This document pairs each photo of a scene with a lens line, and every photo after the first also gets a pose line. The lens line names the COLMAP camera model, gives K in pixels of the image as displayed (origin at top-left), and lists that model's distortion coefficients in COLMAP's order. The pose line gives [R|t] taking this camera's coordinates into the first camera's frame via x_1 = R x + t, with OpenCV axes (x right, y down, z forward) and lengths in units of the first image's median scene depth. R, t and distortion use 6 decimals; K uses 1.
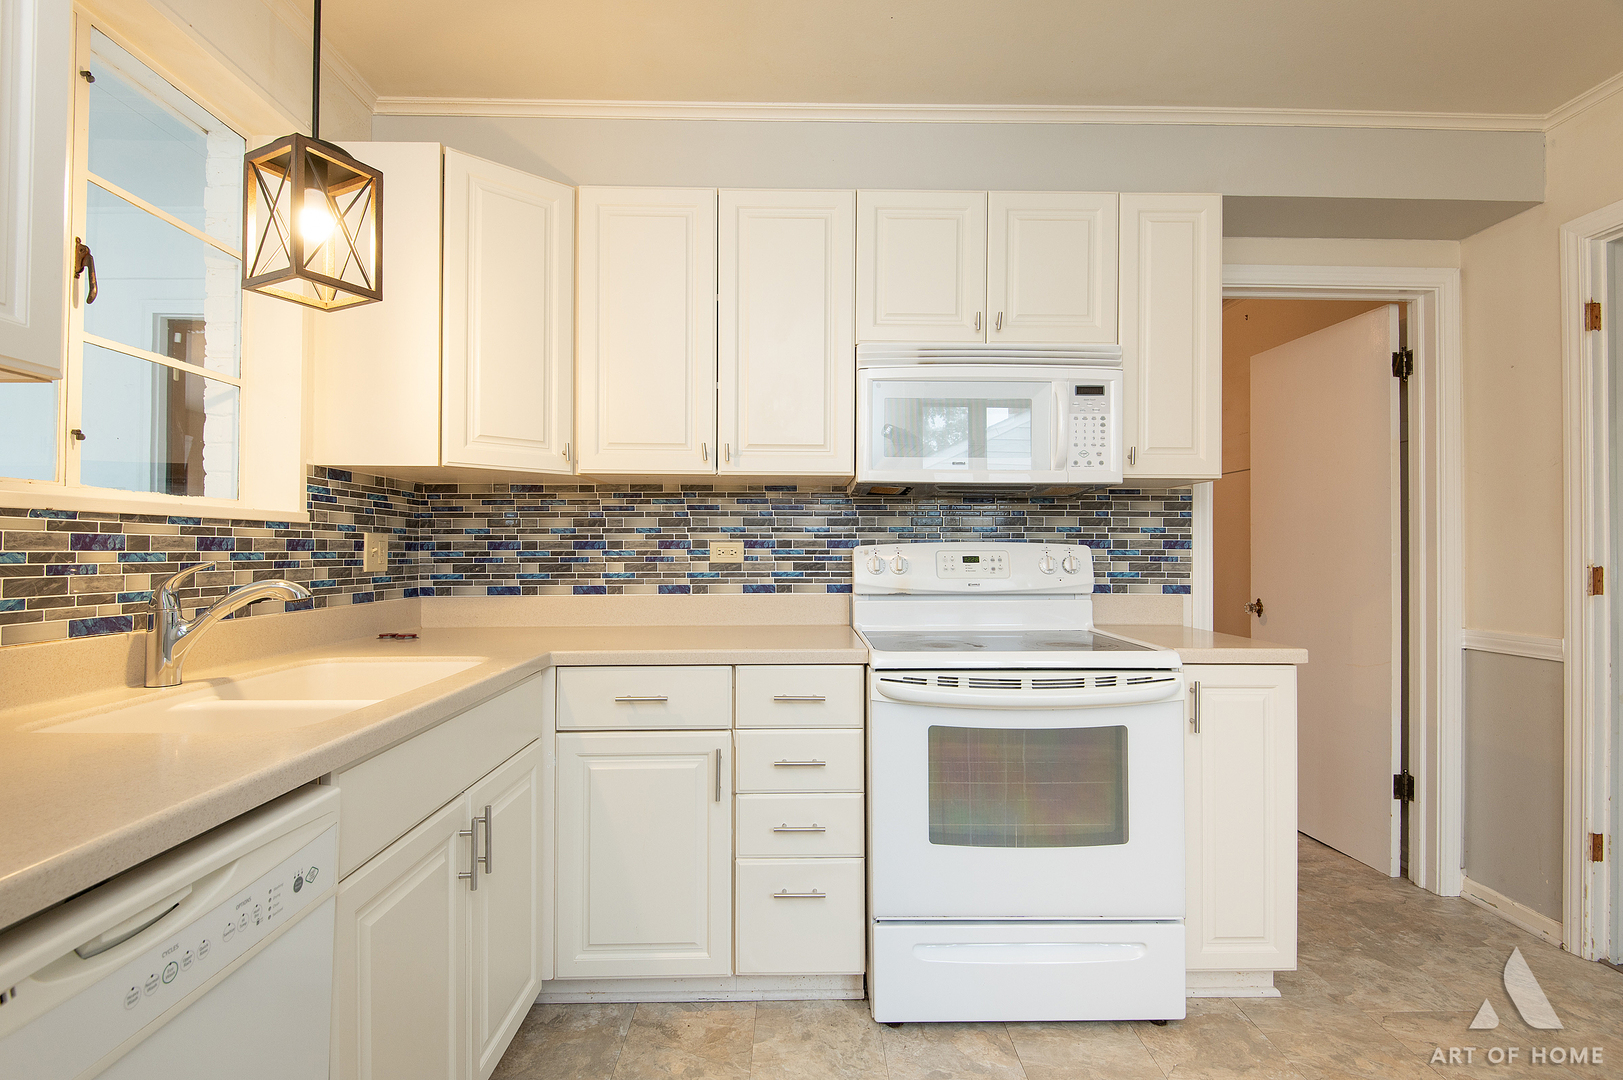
lens RADIAL K [[772.6, 0, 814.0], [0, 772.6, 542.4], [0, 0, 1]] dist [0.006391, -0.002103]
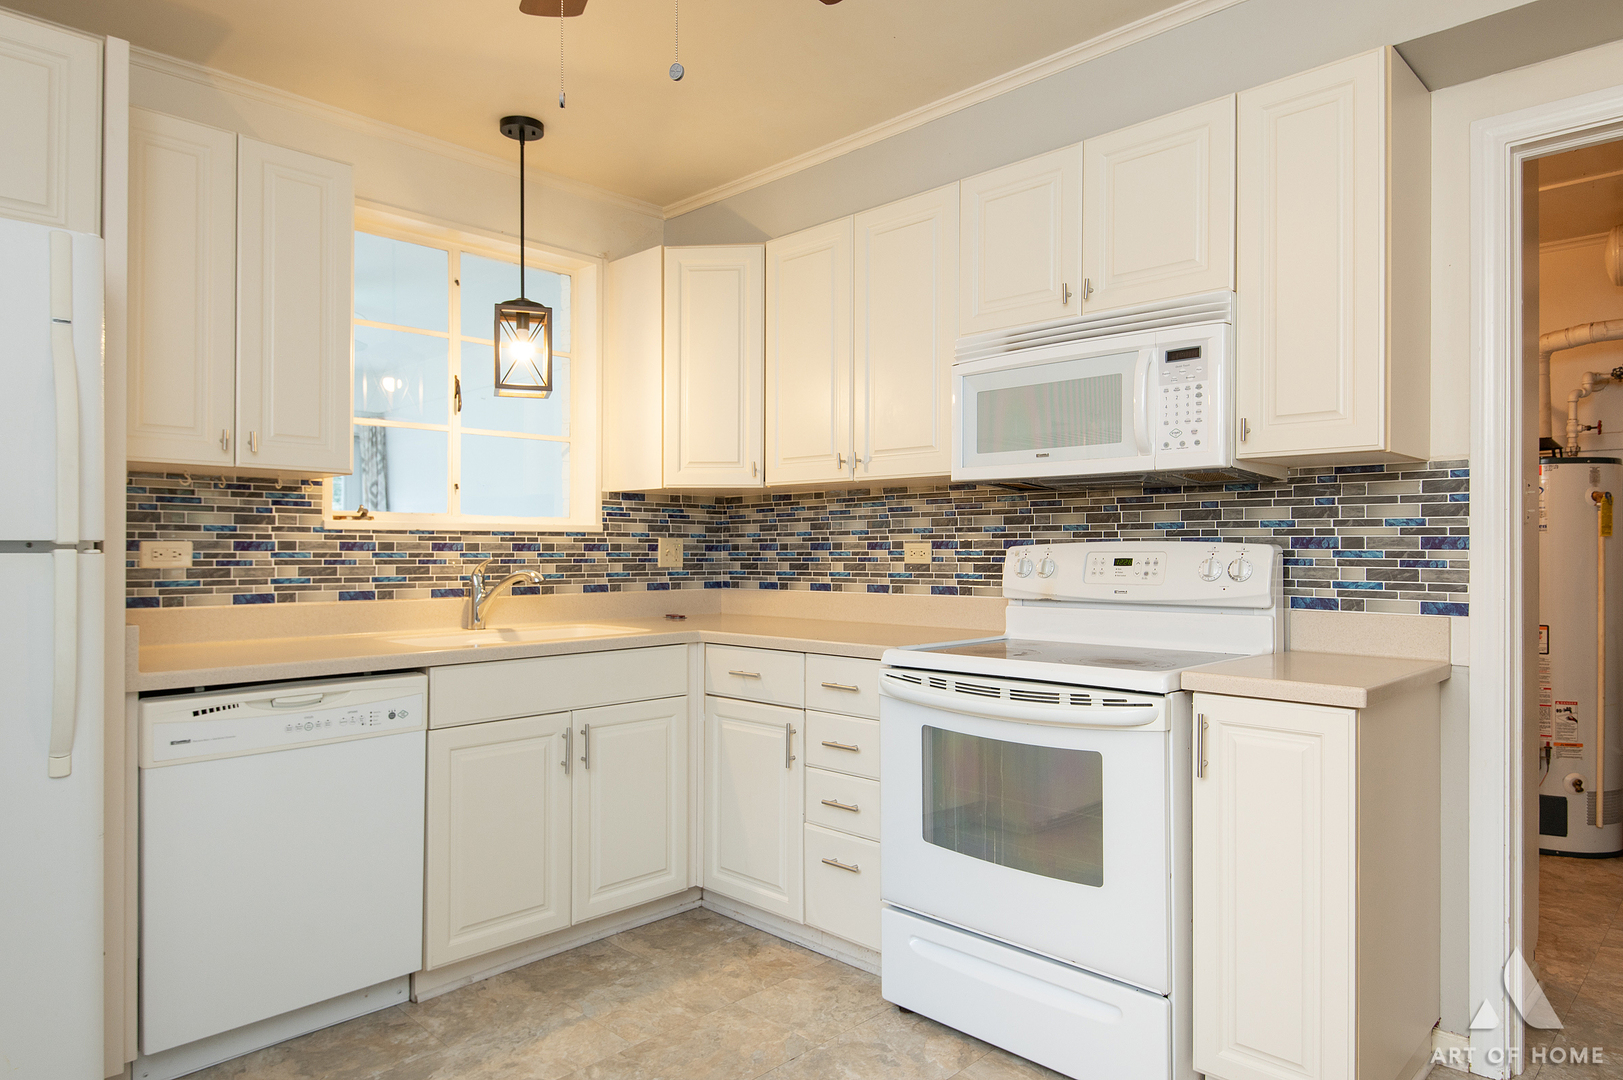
lens RADIAL K [[1008.7, 0, 810.9], [0, 1008.7, 542.5], [0, 0, 1]] dist [0.003818, 0.002072]
pose [[0.693860, -0.006014, -0.720085, 0.848387], [0.008288, 0.999966, -0.000365, -0.001751], [0.720063, -0.005715, 0.693885, -0.018744]]
